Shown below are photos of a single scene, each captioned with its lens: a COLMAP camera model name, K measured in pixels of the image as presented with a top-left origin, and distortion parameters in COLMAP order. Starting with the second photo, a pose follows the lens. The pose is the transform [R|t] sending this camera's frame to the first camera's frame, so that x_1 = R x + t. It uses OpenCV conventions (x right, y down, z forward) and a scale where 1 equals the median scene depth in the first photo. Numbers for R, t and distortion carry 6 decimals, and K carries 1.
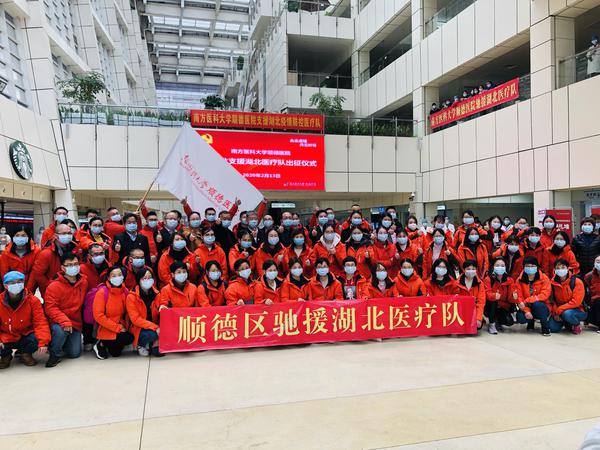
lens RADIAL K [[512.5, 0, 300.0], [0, 512.5, 225.0], [0, 0, 1]] dist [0.012496, 0.002842]
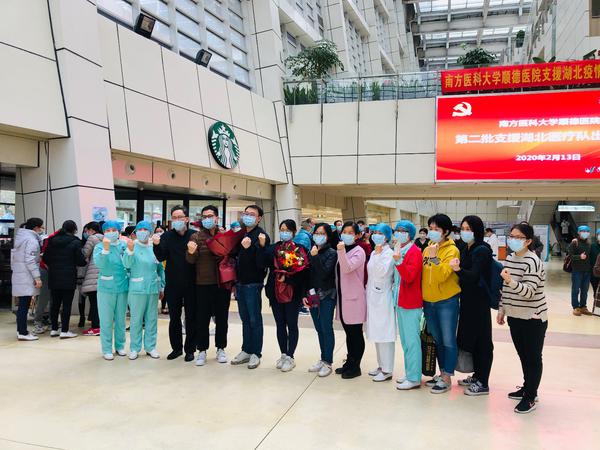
lens RADIAL K [[512.5, 0, 300.0], [0, 512.5, 225.0], [0, 0, 1]] dist [0.012496, 0.002842]
pose [[0.870389, 0.022143, -0.491866, -0.025153], [-0.027600, 0.999612, -0.003840, 0.000332], [0.491590, 0.016918, 0.870663, 0.272642]]
